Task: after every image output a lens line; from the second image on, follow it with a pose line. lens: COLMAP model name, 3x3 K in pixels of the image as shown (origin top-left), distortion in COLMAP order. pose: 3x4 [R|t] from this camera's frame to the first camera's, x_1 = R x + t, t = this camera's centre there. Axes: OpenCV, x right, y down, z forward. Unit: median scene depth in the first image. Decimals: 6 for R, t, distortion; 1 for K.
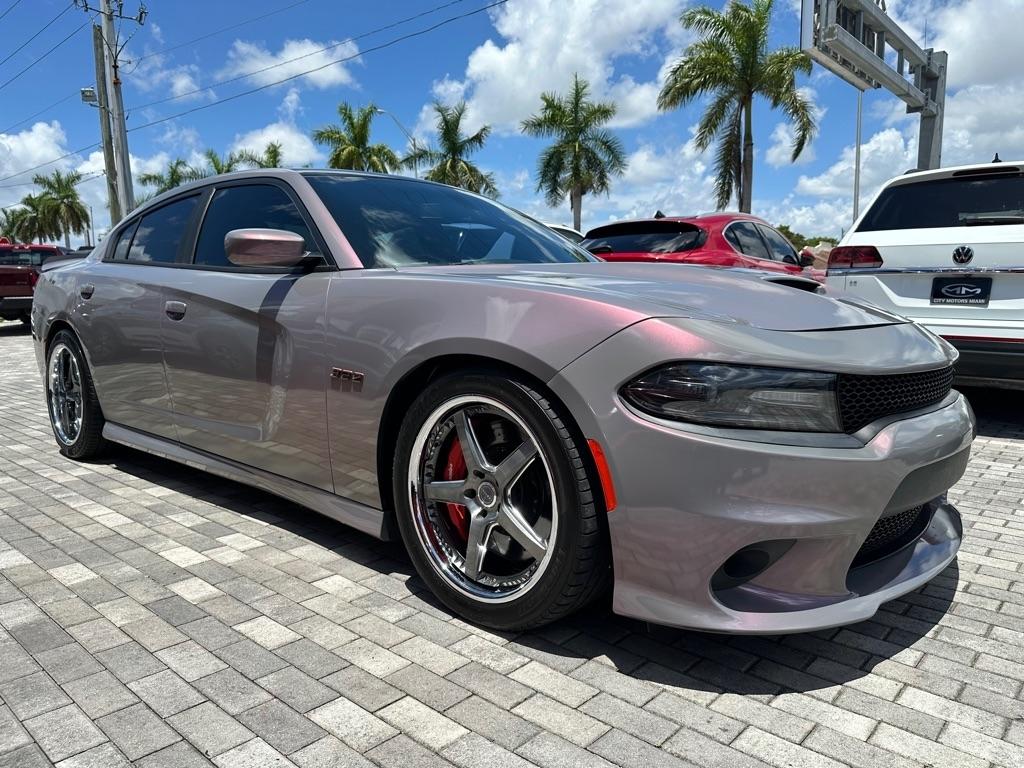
lens RADIAL K [[727.8, 0, 511.1], [0, 727.8, 393.0], [0, 0, 1]] dist [0.008963, -0.015406]
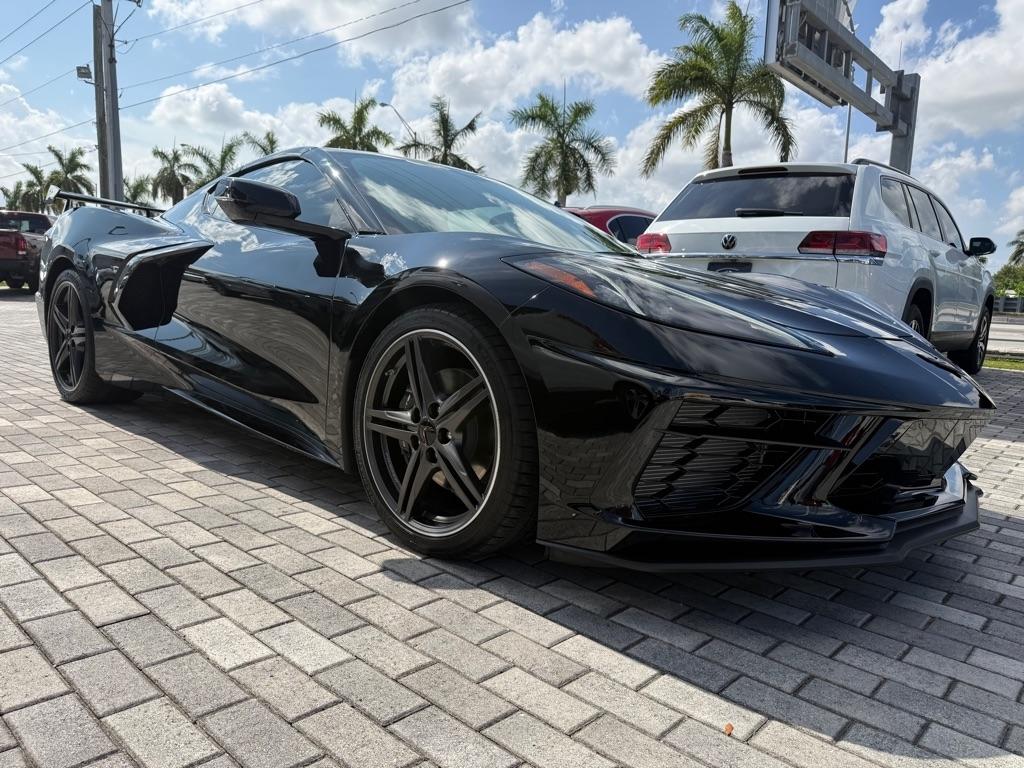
lens RADIAL K [[730.6, 0, 514.4], [0, 730.6, 388.3], [0, 0, 1]] dist [-0.000902, -0.006199]
pose [[0.998628, 0.052318, 0.002423, 0.436560], [-0.052298, 0.998602, -0.007647, 0.123367], [-0.002820, 0.007510, 0.999968, -0.265684]]
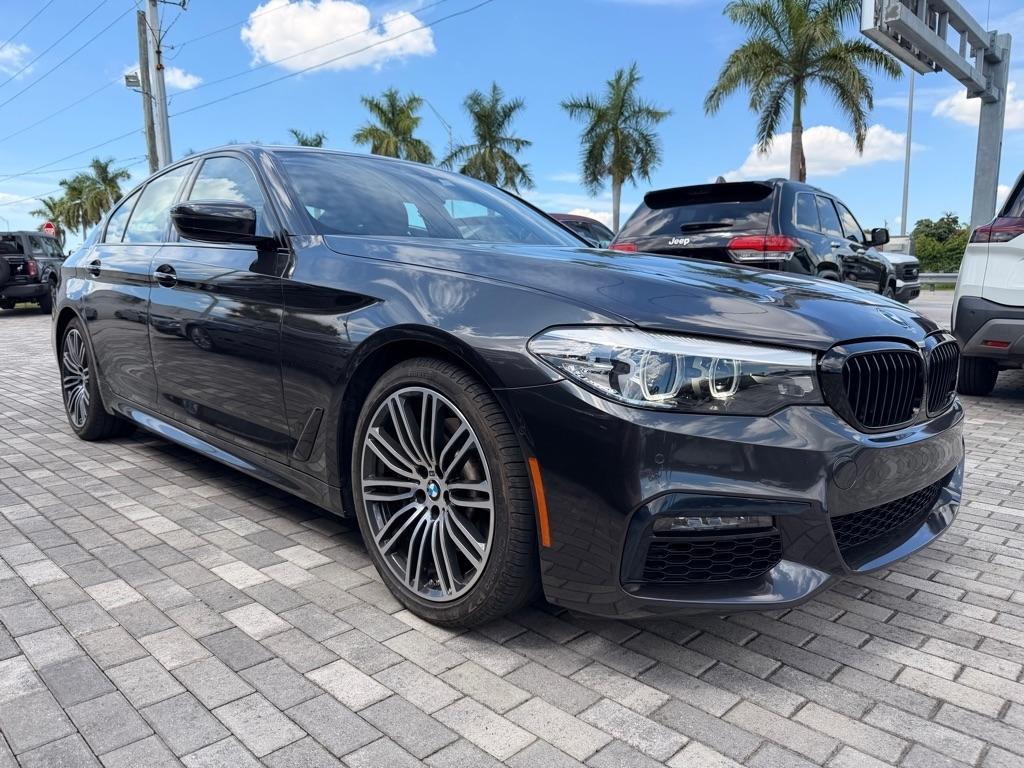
lens RADIAL K [[727.8, 0, 506.5], [0, 727.8, 385.8], [0, 0, 1]] dist [0.008963, -0.015406]
pose [[0.998830, 0.017038, -0.045250, -0.098498], [-0.016864, 0.999849, 0.004226, -0.006378], [0.045315, -0.003458, 0.998967, 0.154705]]
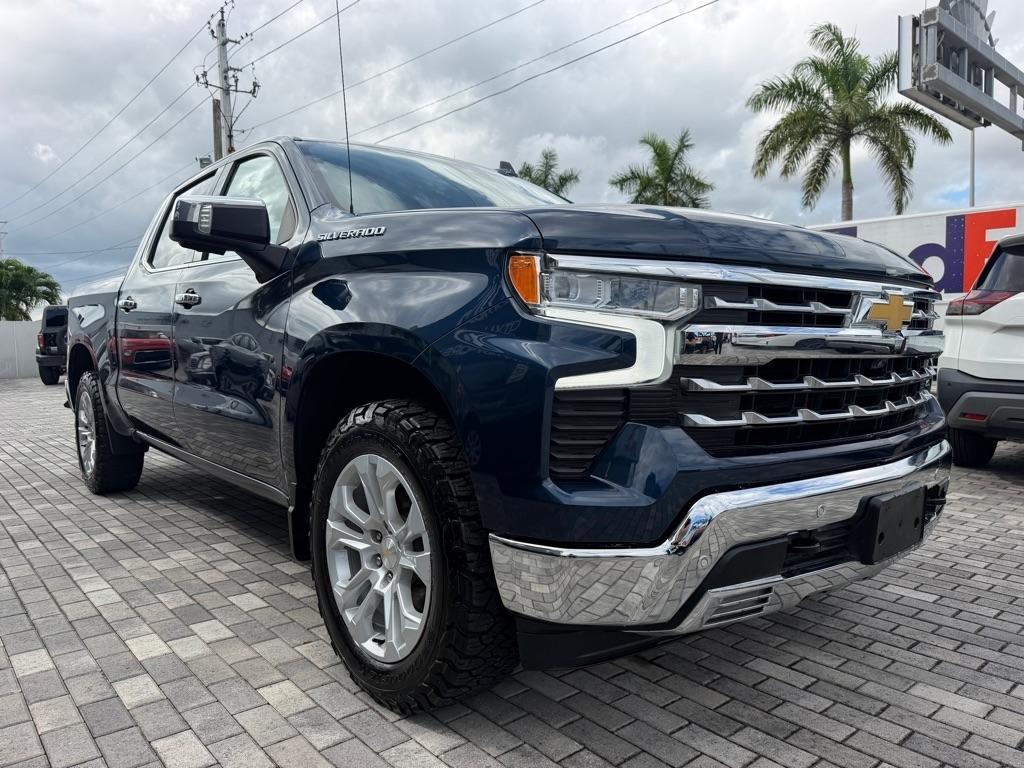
lens RADIAL K [[727.8, 0, 510.3], [0, 727.8, 385.4], [0, 0, 1]] dist [0.008963, -0.015406]
pose [[0.991039, 0.005305, -0.133469, 0.149097], [-0.014945, 0.997341, -0.071331, -0.056991], [0.132736, 0.072686, 0.988483, 0.085558]]
